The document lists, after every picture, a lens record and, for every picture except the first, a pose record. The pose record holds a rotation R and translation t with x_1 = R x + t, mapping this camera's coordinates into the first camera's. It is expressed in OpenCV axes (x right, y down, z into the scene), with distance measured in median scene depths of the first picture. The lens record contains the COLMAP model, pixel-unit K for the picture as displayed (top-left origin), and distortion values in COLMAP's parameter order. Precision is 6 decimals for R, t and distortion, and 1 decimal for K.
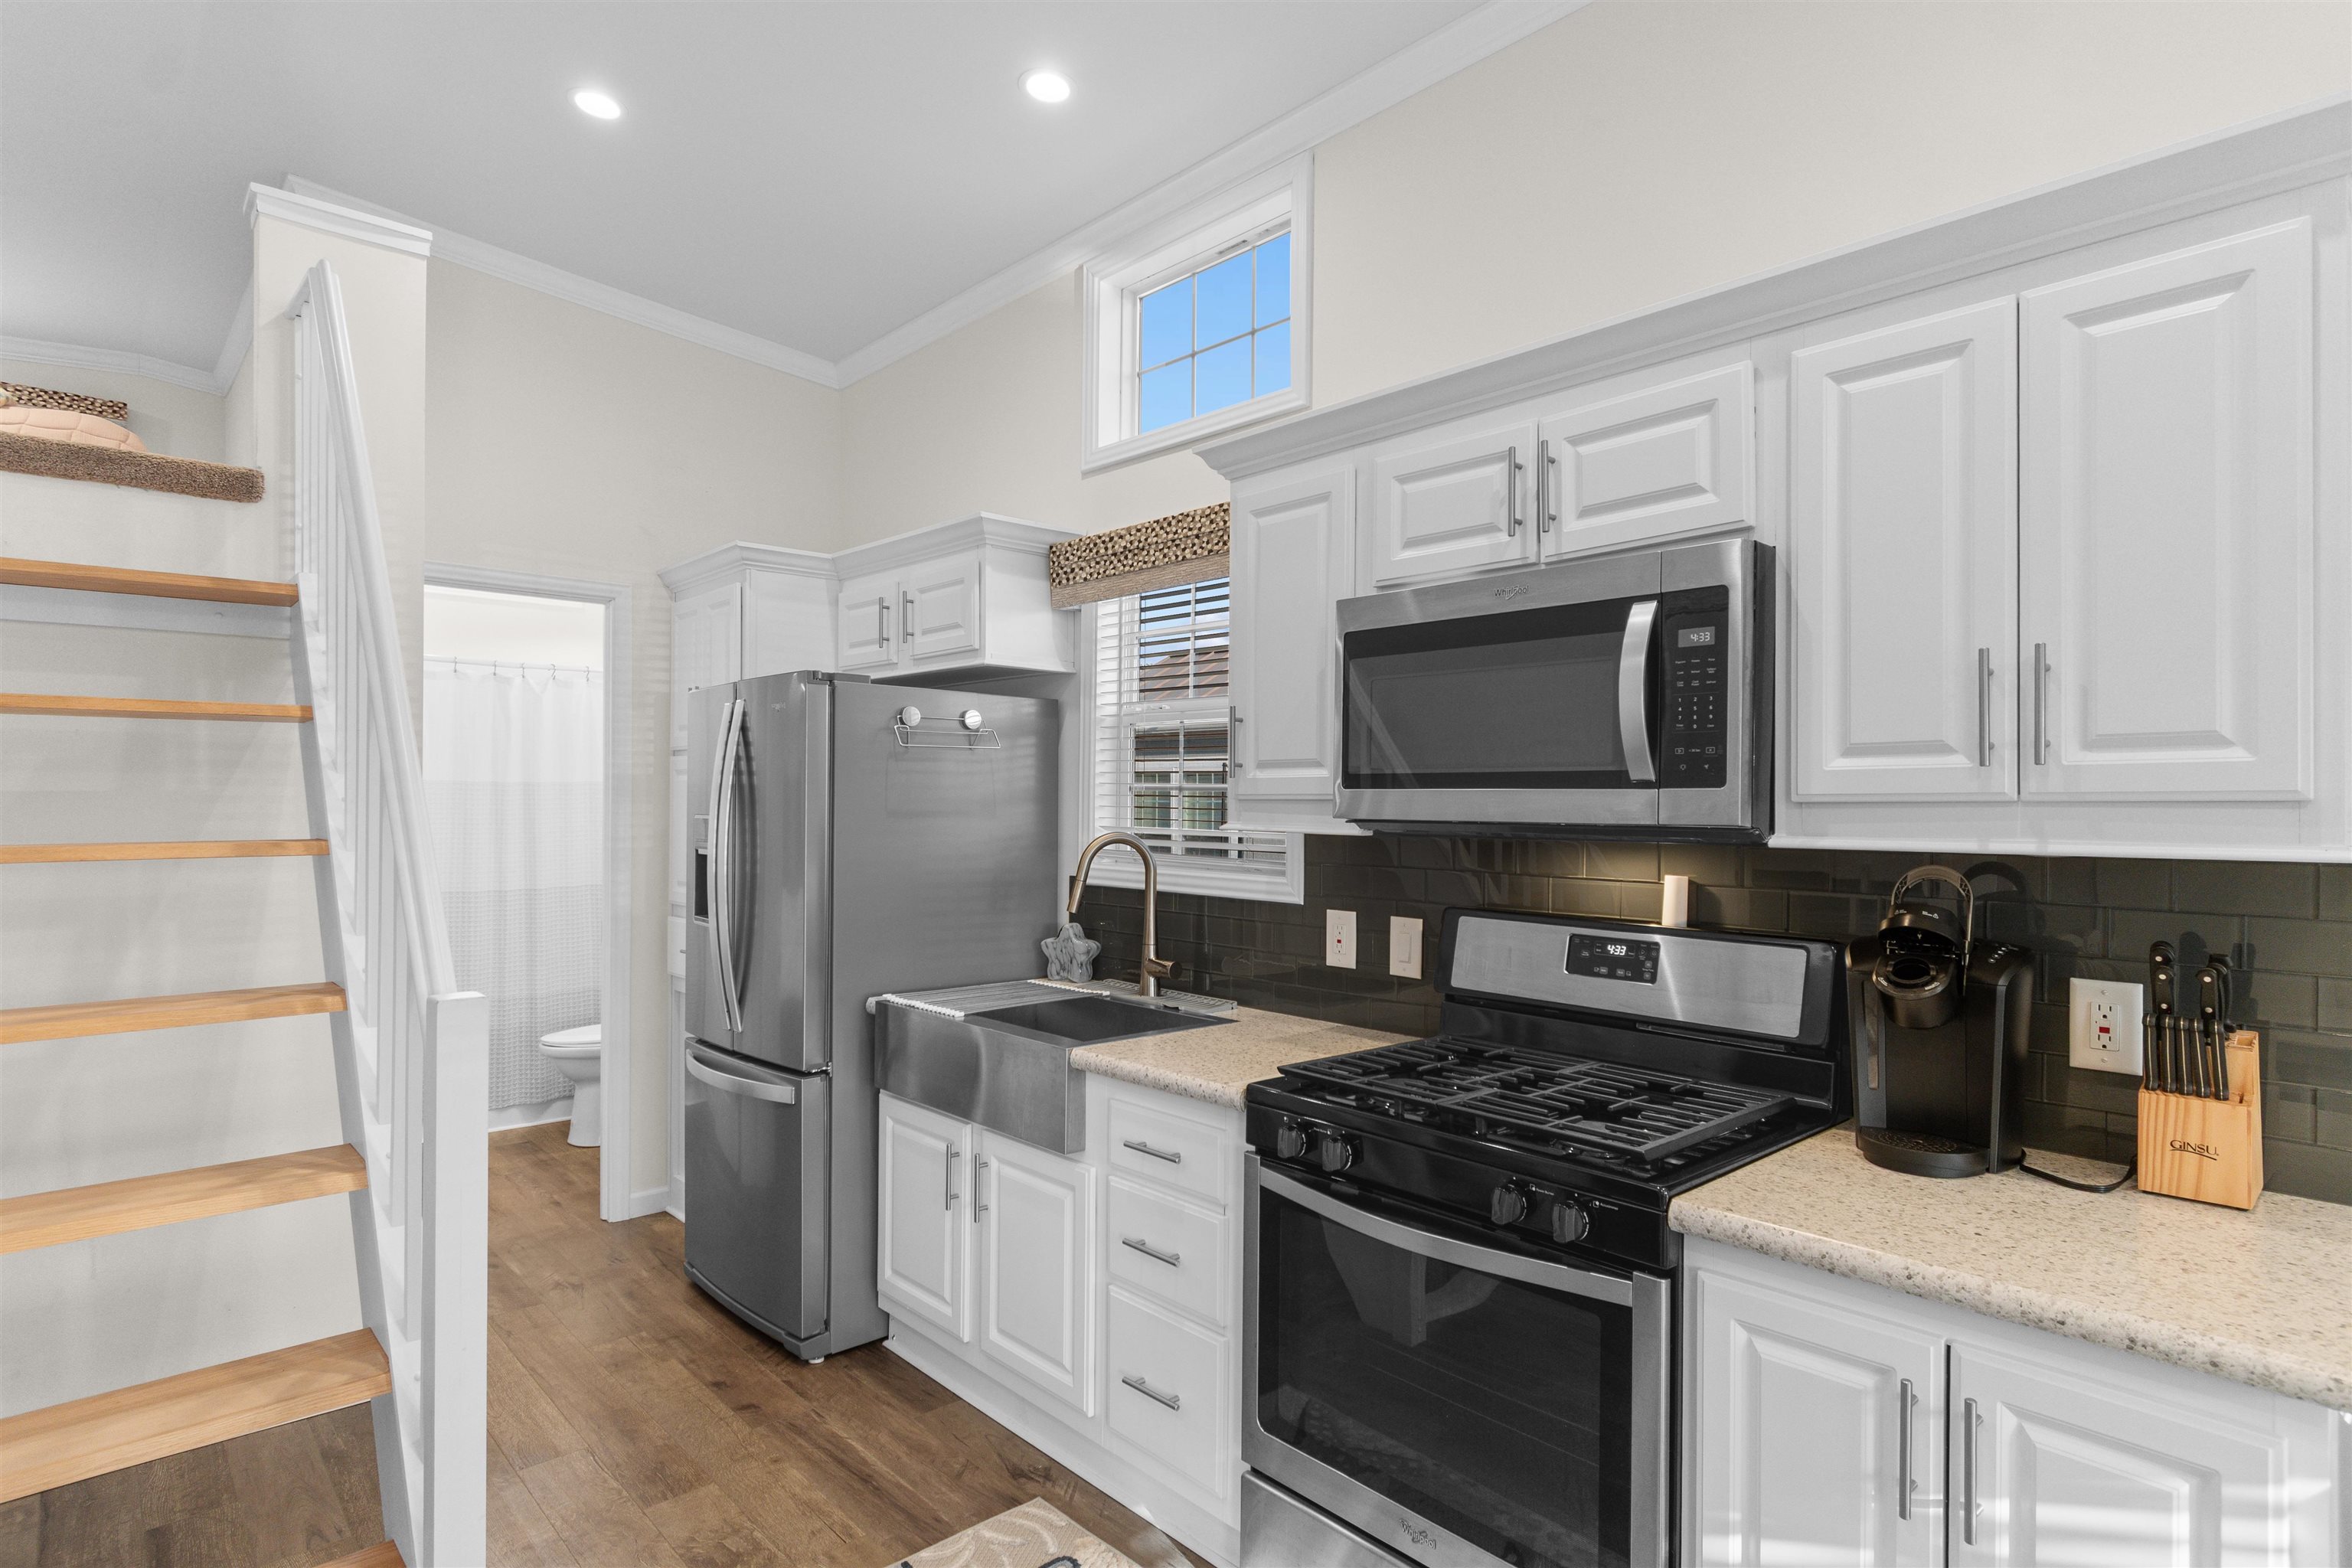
lens RADIAL K [[1216.2, 0, 1185.7], [0, 1216.2, 803.5], [0, 0, 1]] dist [0.001920, 0.001368]
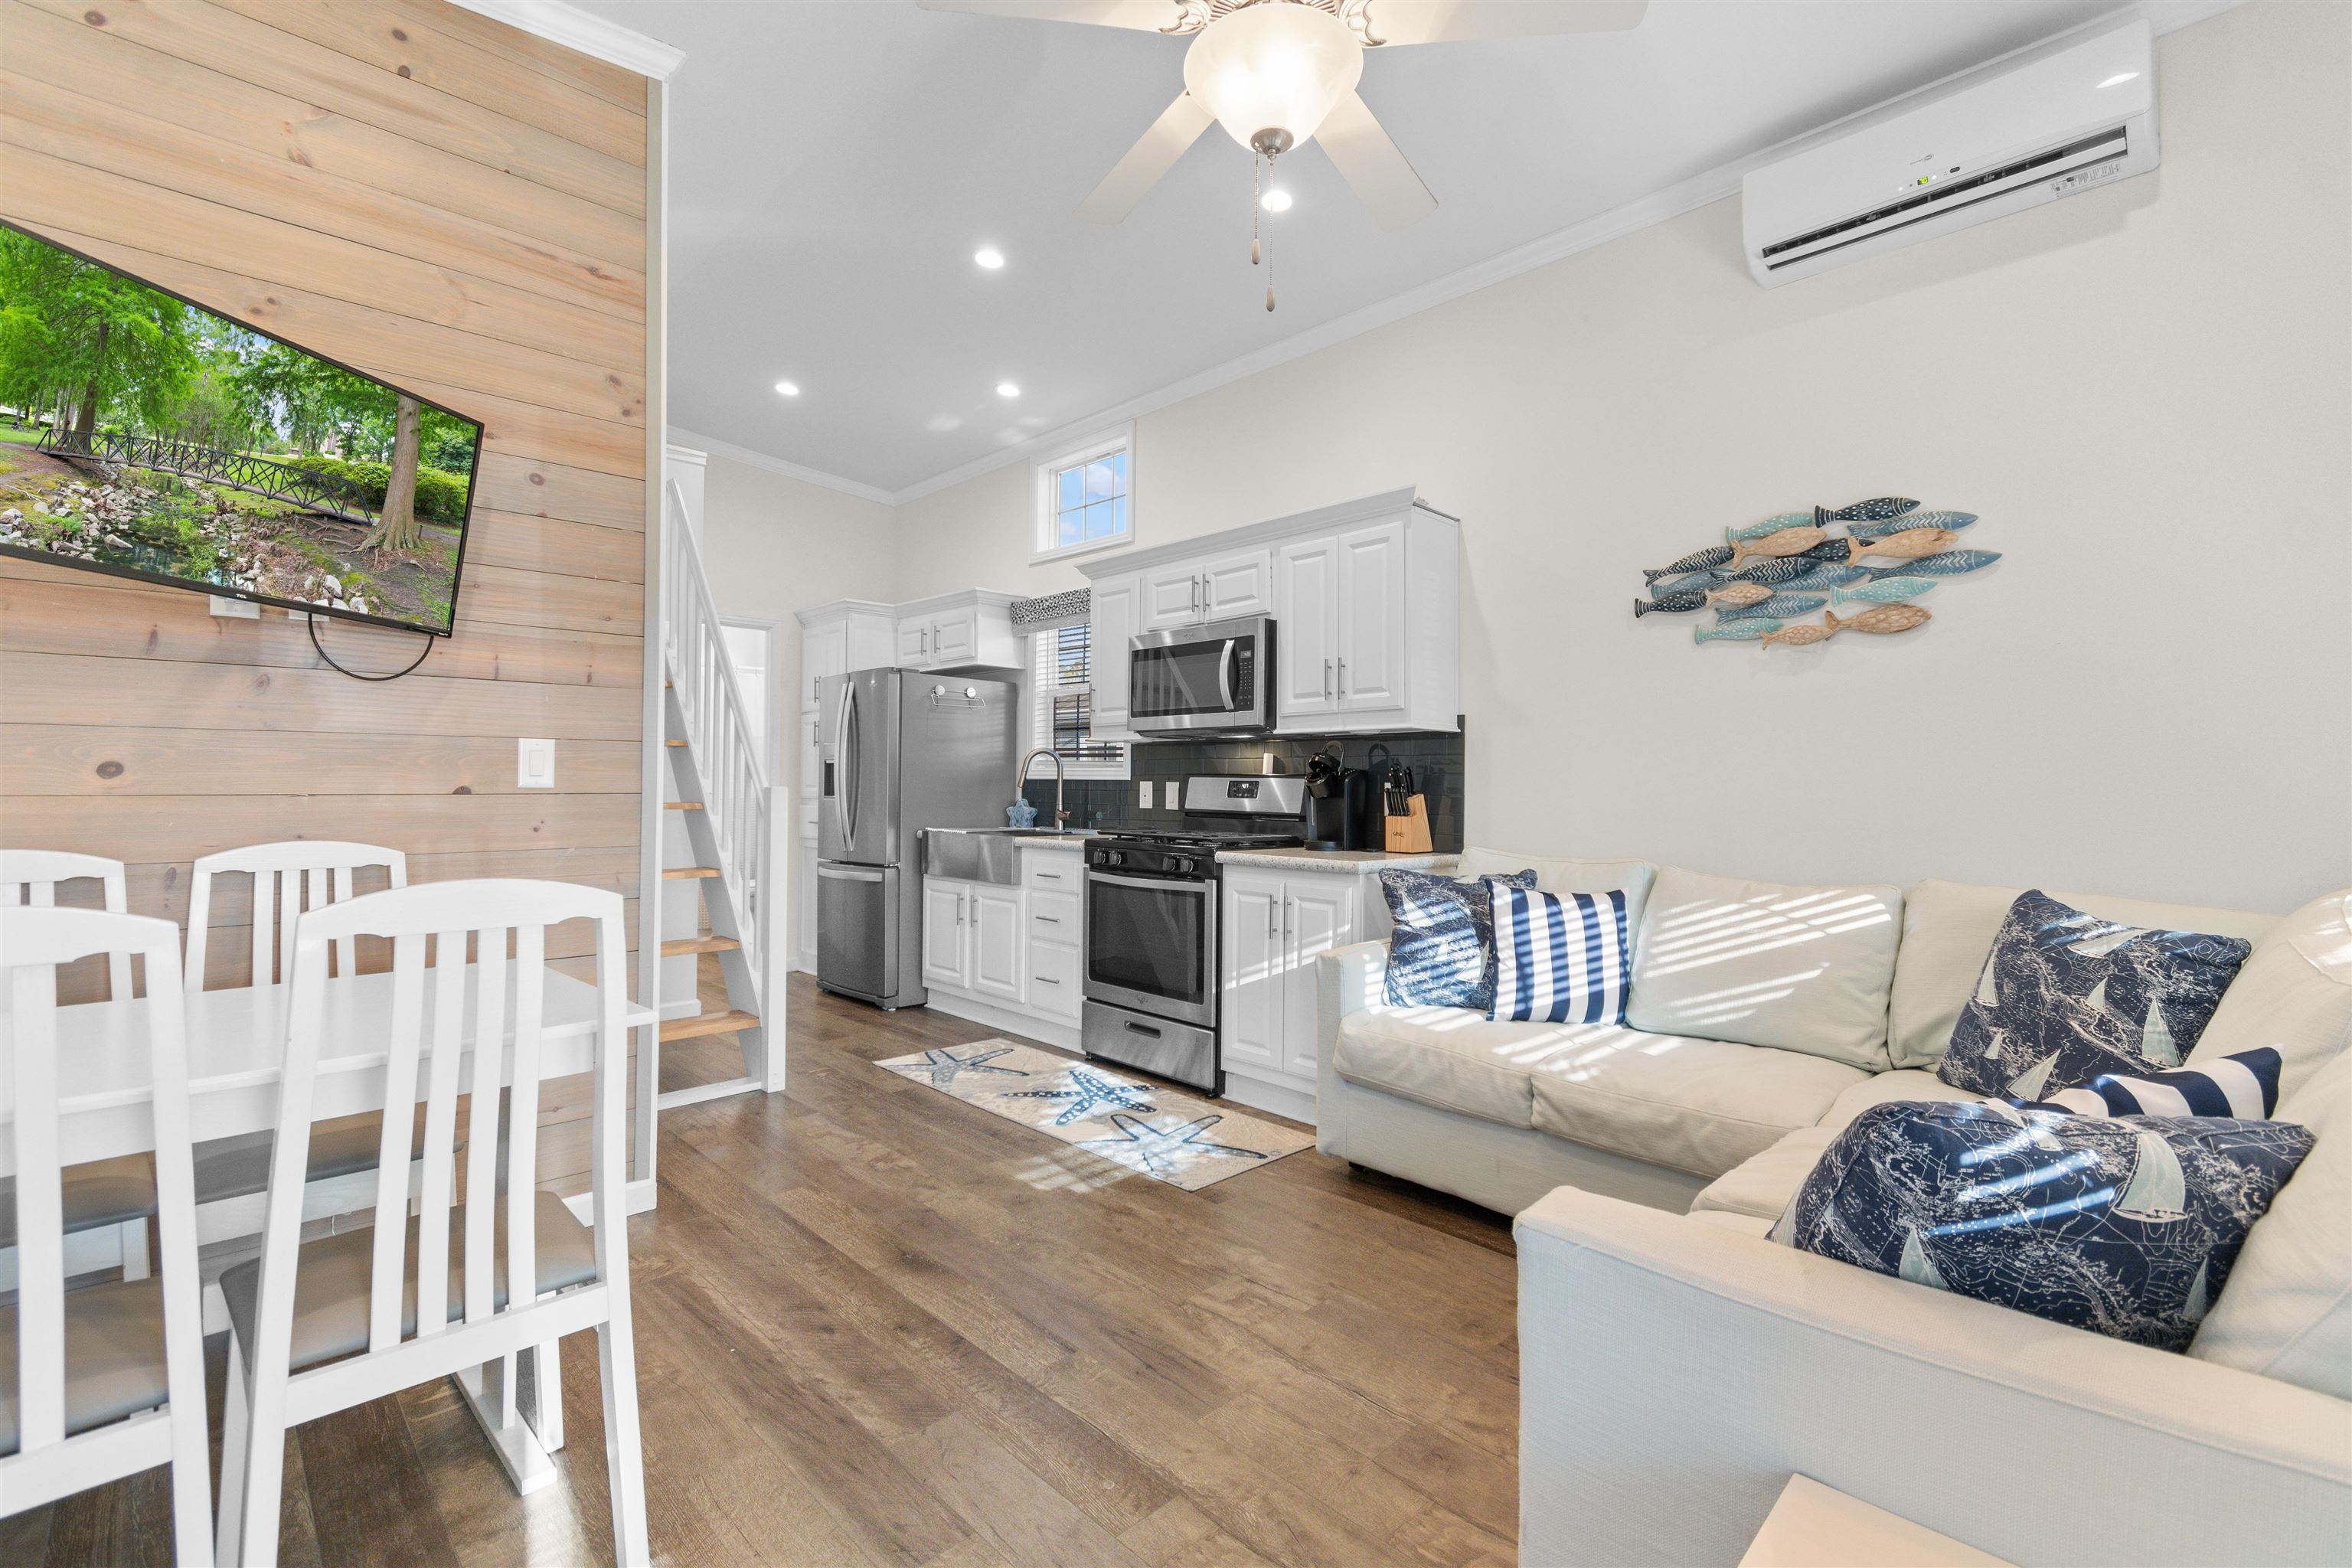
lens RADIAL K [[1034.3, 0, 1184.6], [0, 1034.3, 772.5], [0, 0, 1]] dist [0.005724, -0.003149]
pose [[0.999584, 0.000921, 0.028819, 0.158216], [-0.000545, 0.999915, -0.013052, 0.106522], [-0.028829, 0.013031, 0.999499, -0.883293]]
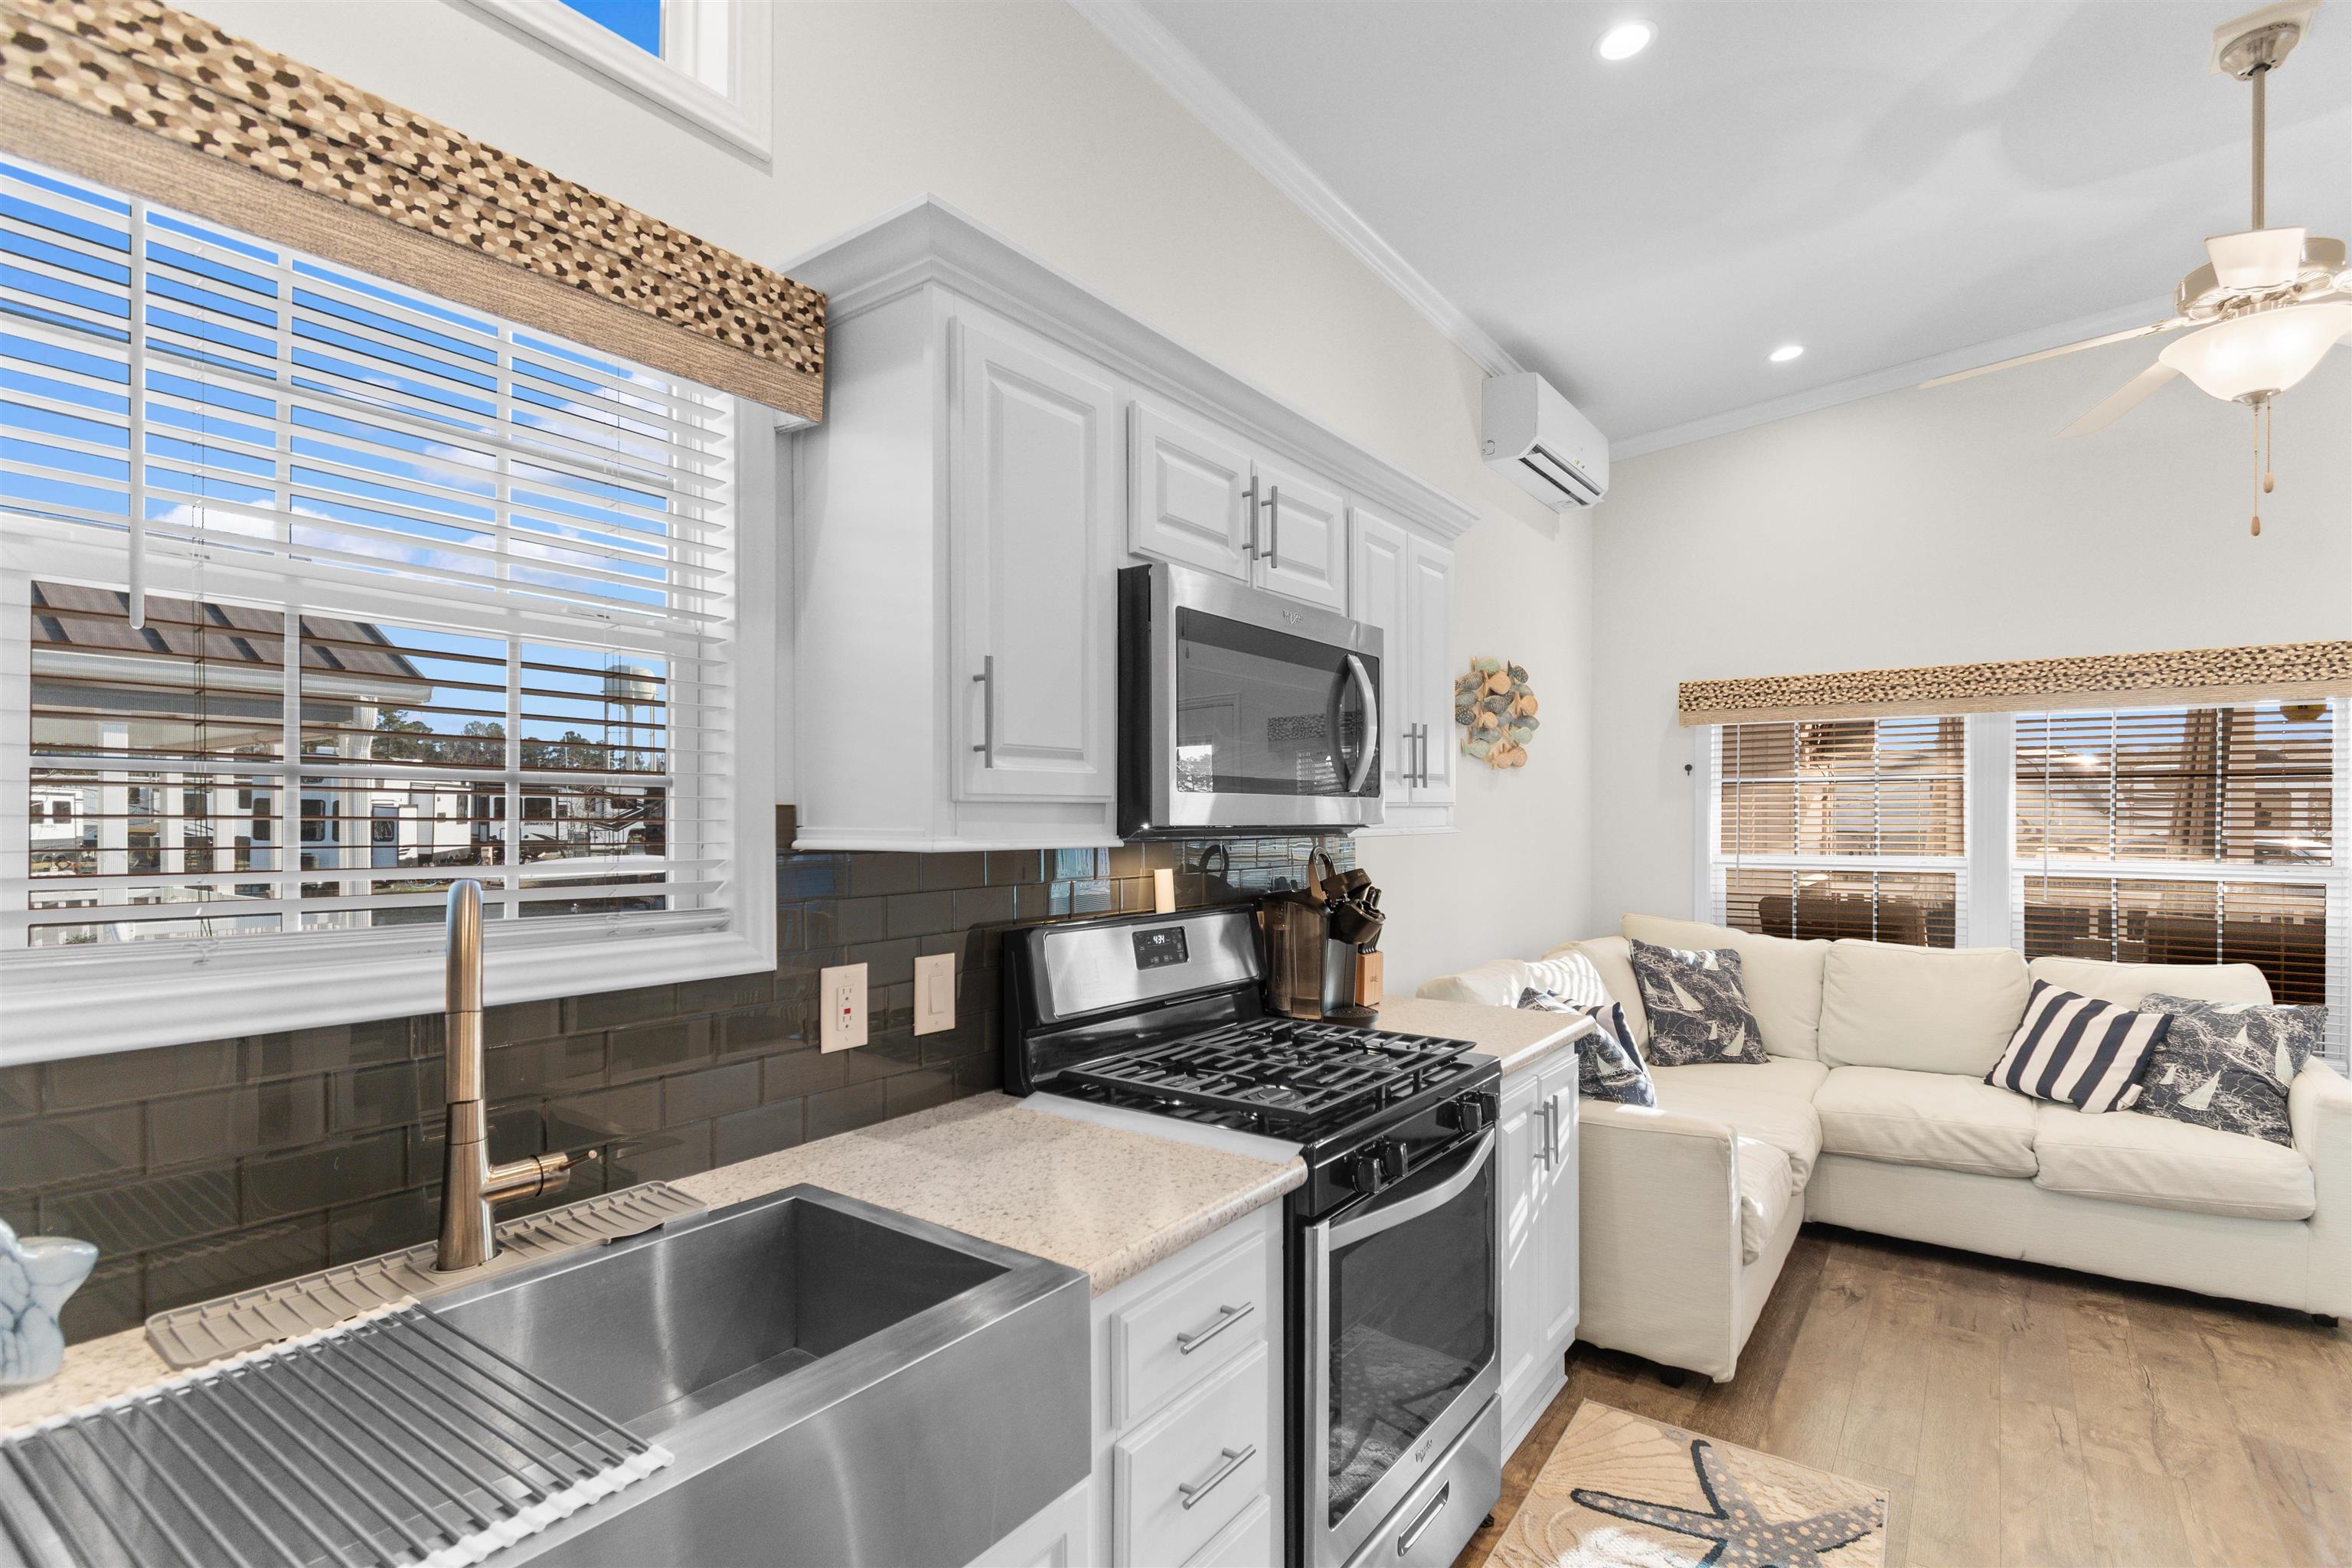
lens RADIAL K [[1098.9, 0, 1175.9], [0, 1098.9, 822.4], [0, 0, 1]] dist [0.003807, -0.005665]
pose [[-0.181450, -0.014120, 0.983299, -0.561702], [-0.001212, 0.999899, 0.014135, -0.000577], [-0.983399, 0.001373, -0.181449, 1.030983]]
